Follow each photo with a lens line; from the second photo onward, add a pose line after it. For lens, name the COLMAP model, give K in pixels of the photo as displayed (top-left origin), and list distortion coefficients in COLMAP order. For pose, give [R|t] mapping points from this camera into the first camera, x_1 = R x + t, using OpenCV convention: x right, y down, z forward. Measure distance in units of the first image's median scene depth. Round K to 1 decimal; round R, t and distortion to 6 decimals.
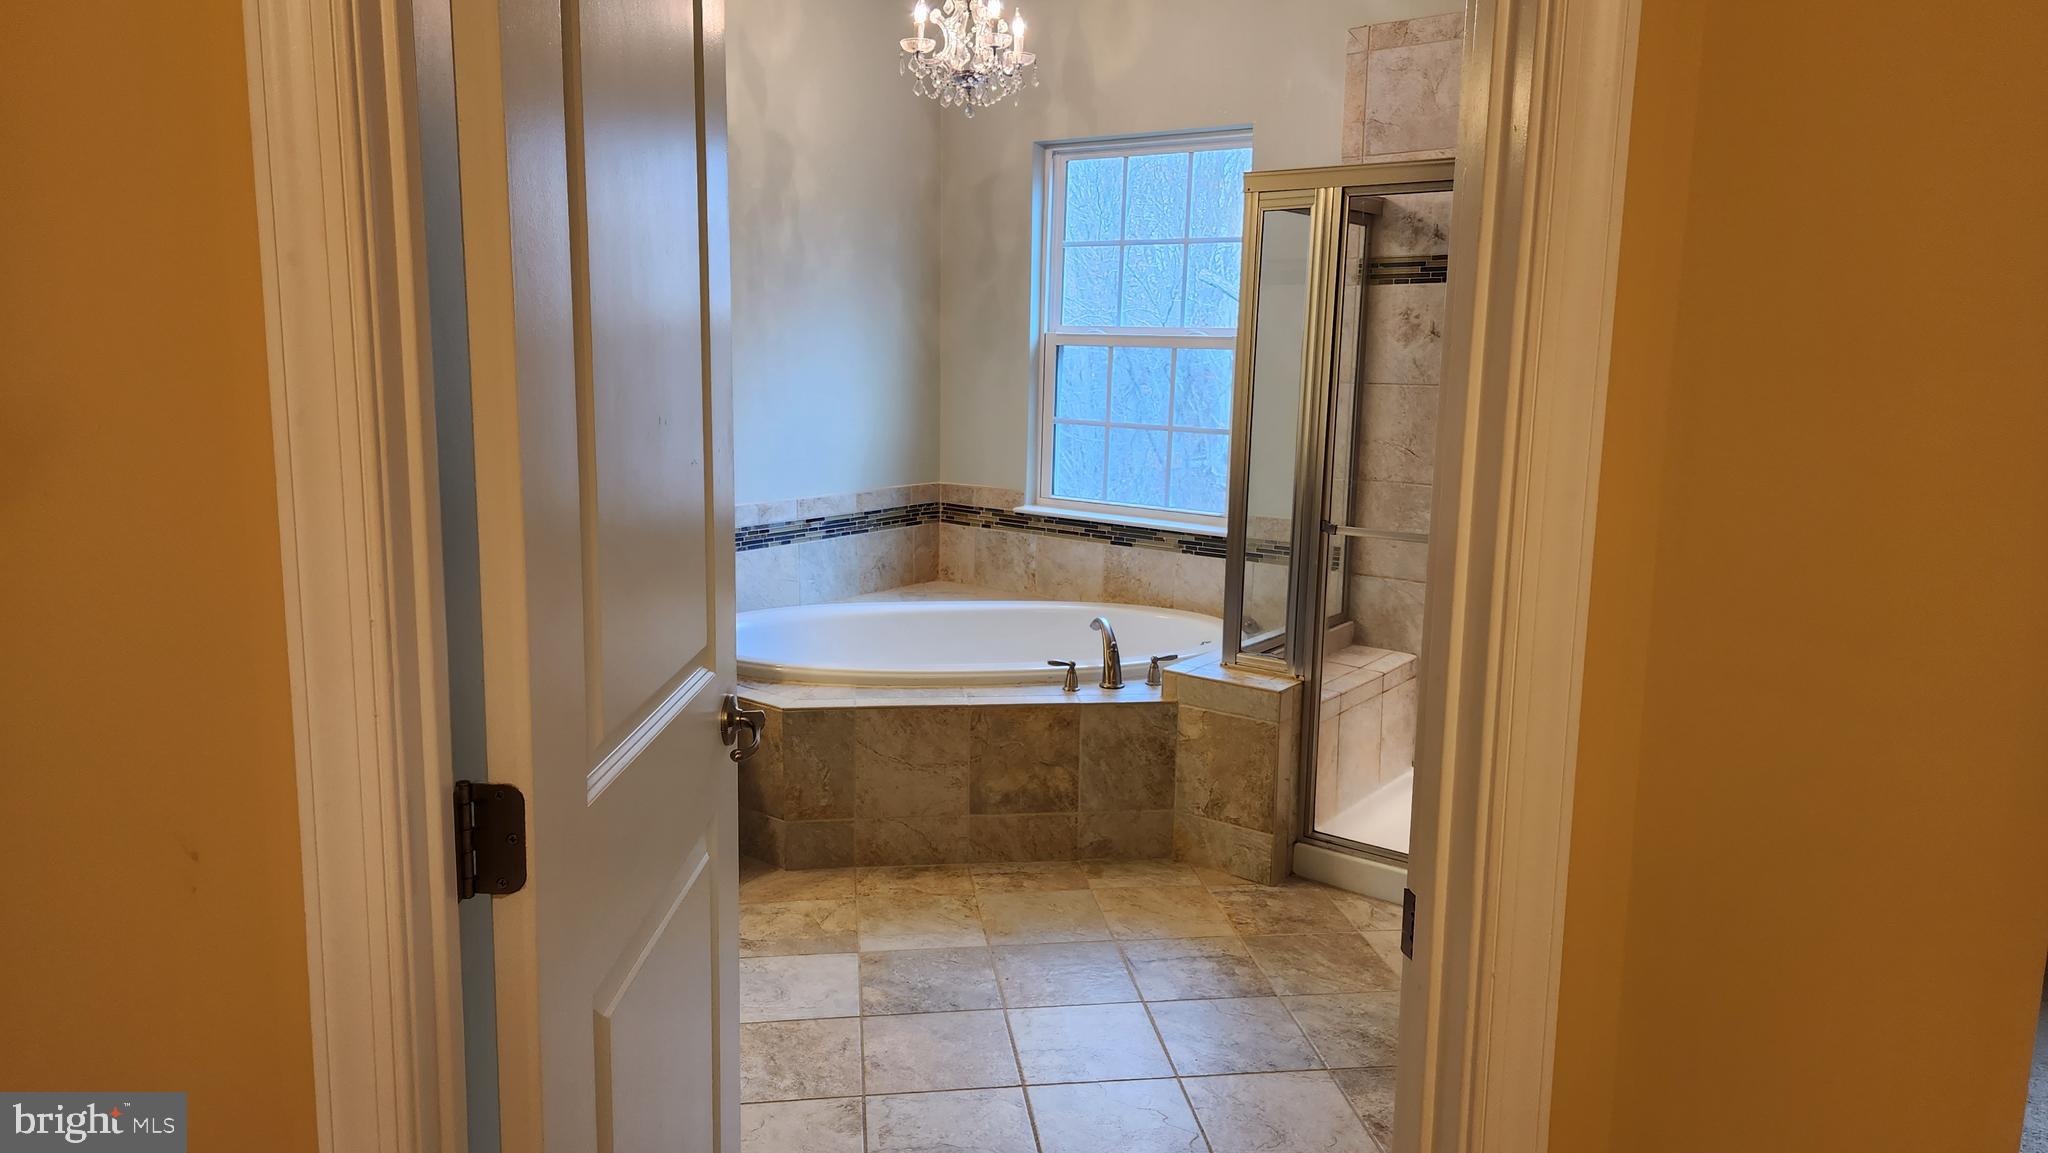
lens RADIAL K [[1378.0, 0, 1028.1], [0, 1378.0, 562.5], [0, 0, 1]] dist [0.091564, -0.078954]
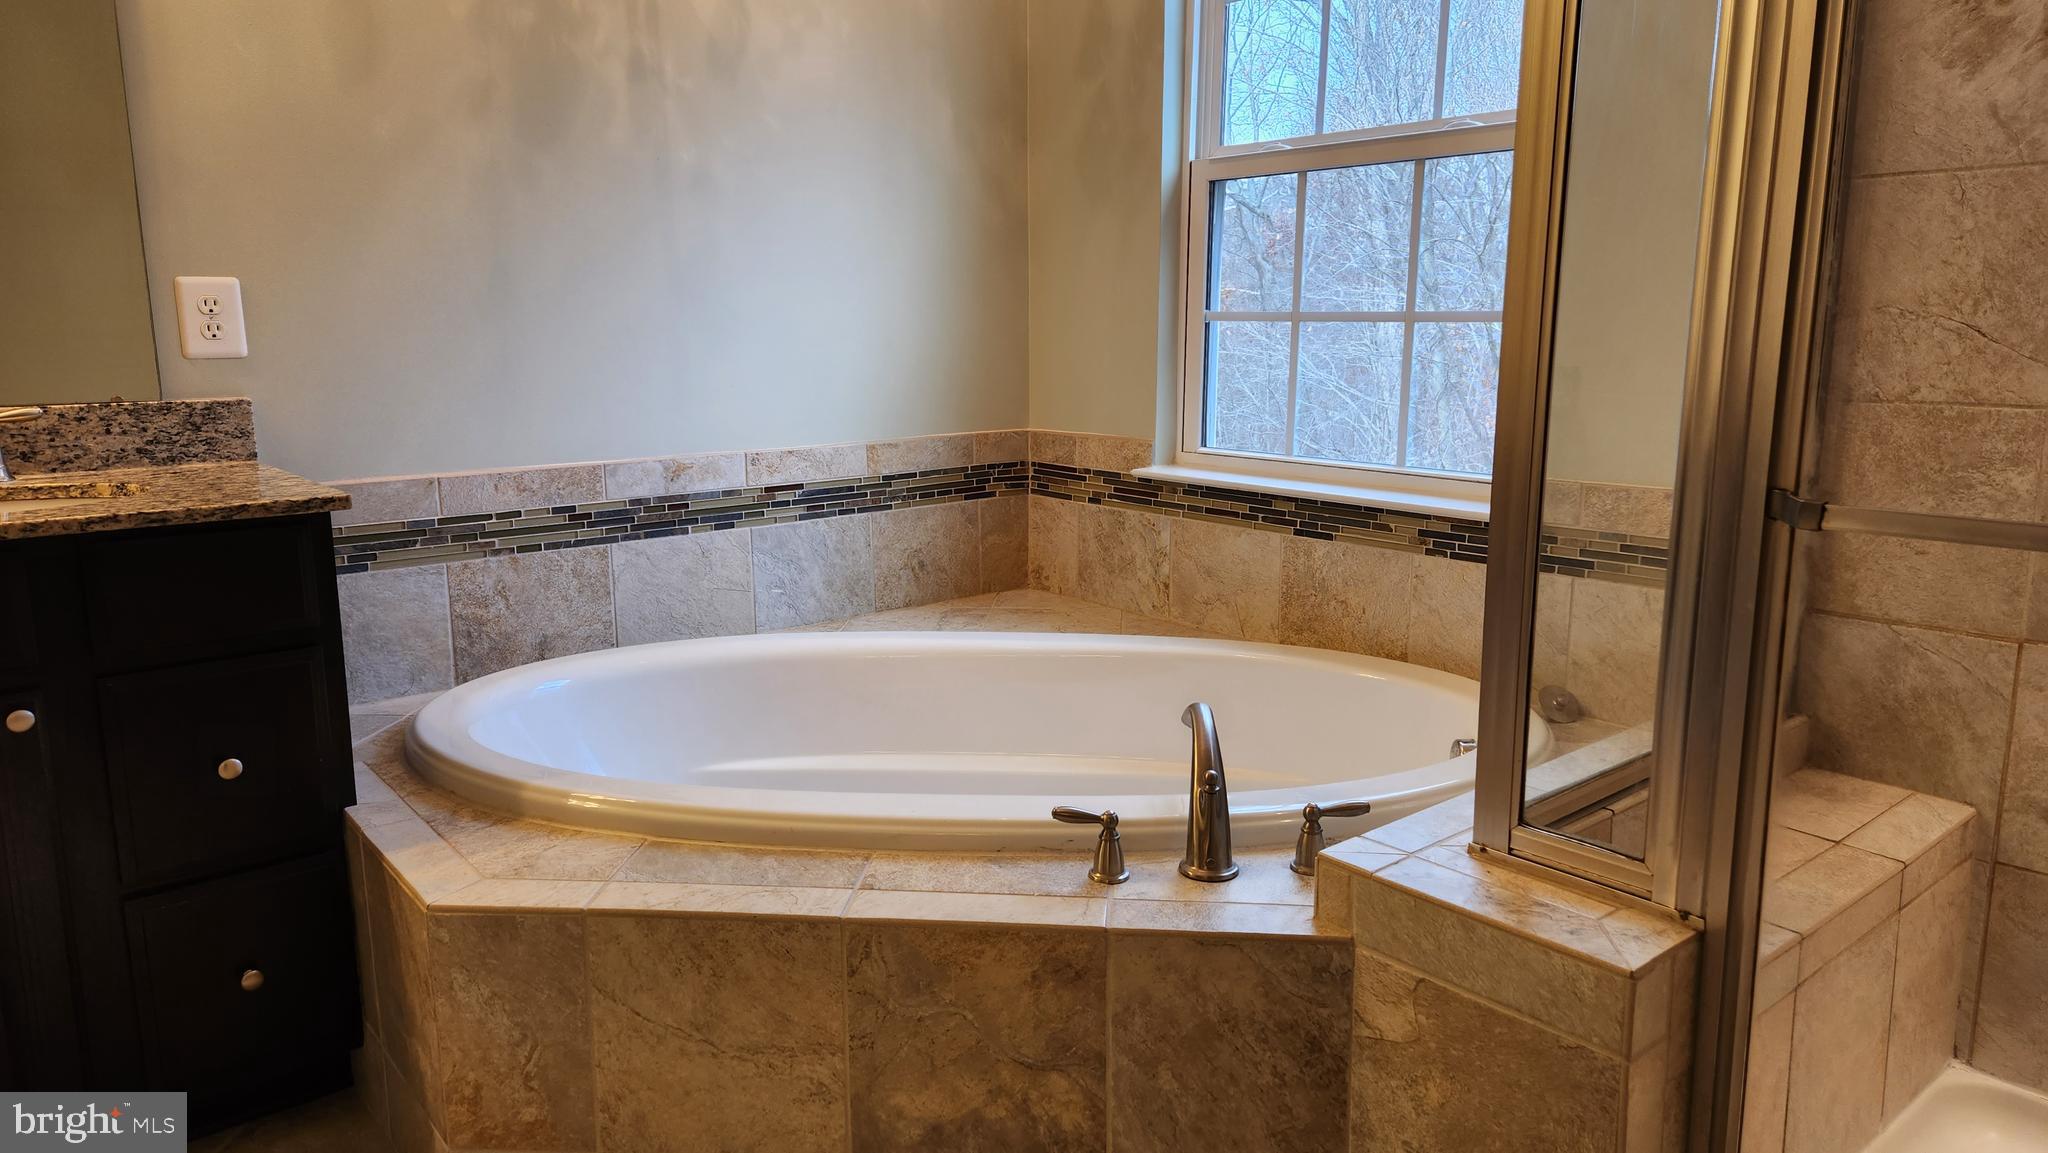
lens RADIAL K [[1363.8, 0, 1014.3], [0, 1363.8, 555.8], [0, 0, 1]] dist [0.089071, -0.079151]
pose [[0.972203, 0.015857, -0.233604, 0.097266], [-0.012591, 0.999801, 0.015465, -0.014764], [0.233803, -0.012094, 0.972209, 0.548024]]
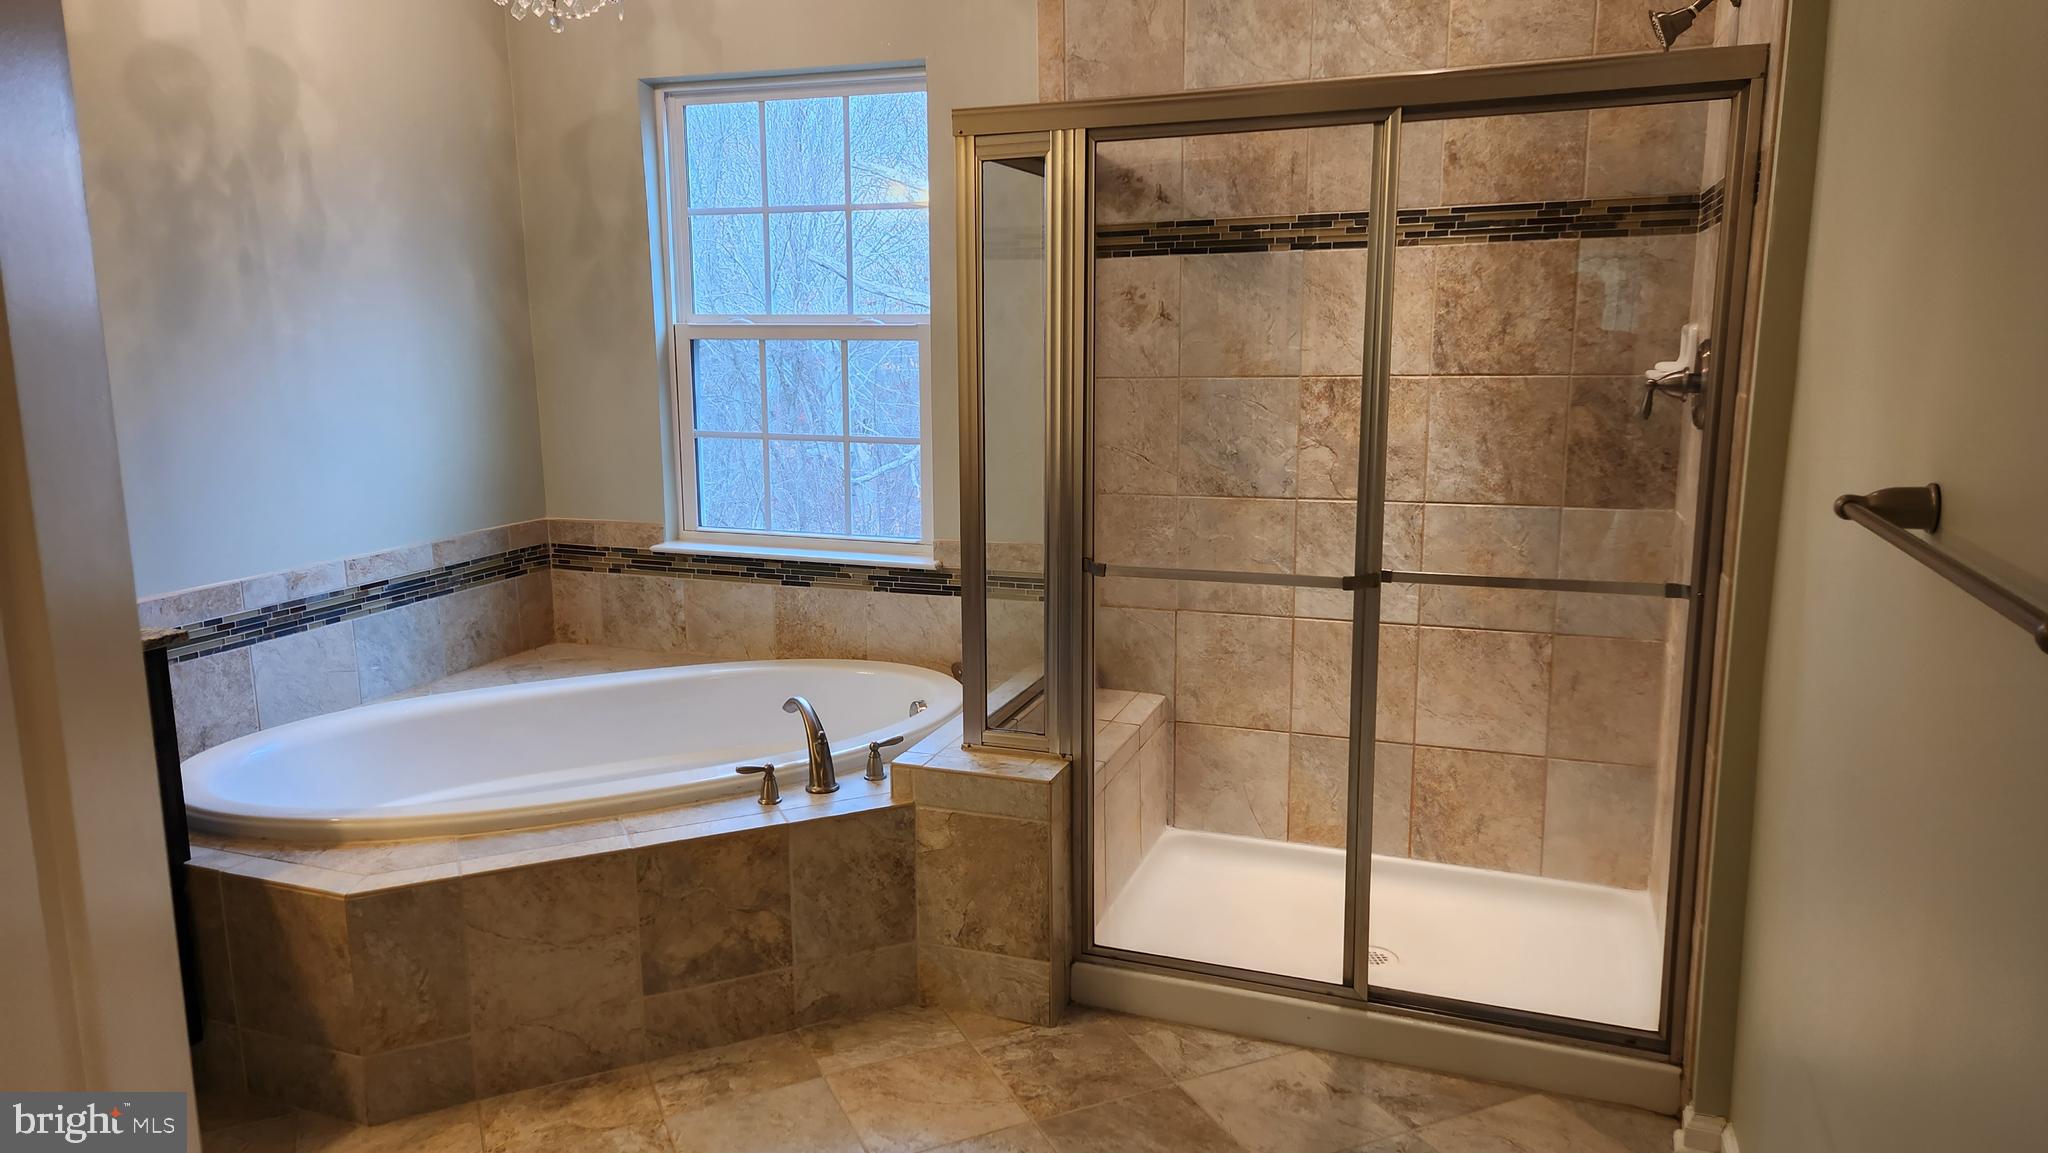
lens RADIAL K [[1369.2, 0, 1014.0], [0, 1369.2, 572.0], [0, 0, 1]] dist [0.091980, -0.075271]
pose [[0.959352, -0.076976, 0.271510, -0.033627], [0.071366, 0.996984, 0.030493, -0.043851], [-0.273038, -0.009877, 0.961953, 0.232454]]
